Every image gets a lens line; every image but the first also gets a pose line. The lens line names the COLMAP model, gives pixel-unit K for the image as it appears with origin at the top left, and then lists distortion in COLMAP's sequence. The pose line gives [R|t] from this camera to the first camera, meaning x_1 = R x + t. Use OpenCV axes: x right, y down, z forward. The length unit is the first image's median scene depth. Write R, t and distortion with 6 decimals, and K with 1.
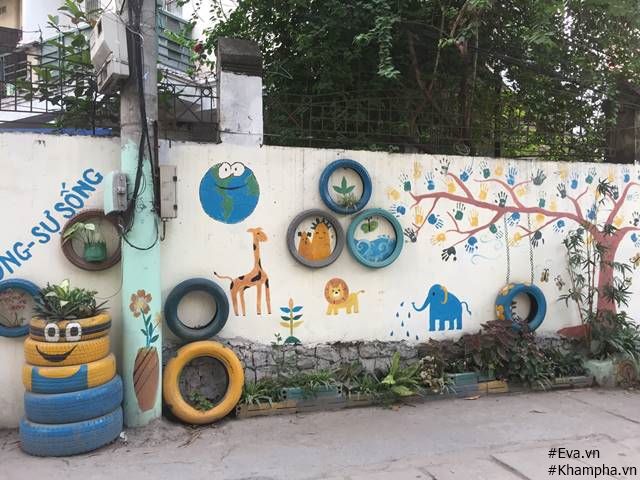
lens RADIAL K [[542.6, 0, 316.3], [0, 542.6, 239.8], [0, 0, 1]] dist [0.030639, -0.015162]
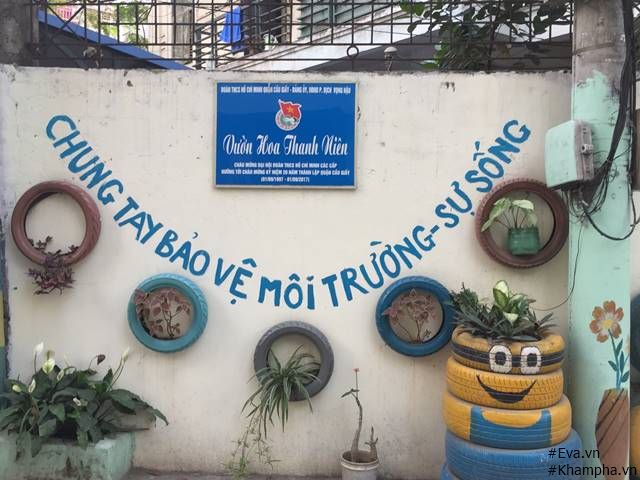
lens RADIAL K [[669.3, 0, 321.4], [0, 669.3, 239.1], [0, 0, 1]] dist [0.080517, 0.000000]
pose [[0.951460, 0.020266, -0.307105, -0.395261], [-0.011054, 0.999436, 0.031708, -0.004733], [0.307575, -0.026774, 0.951147, 0.114873]]
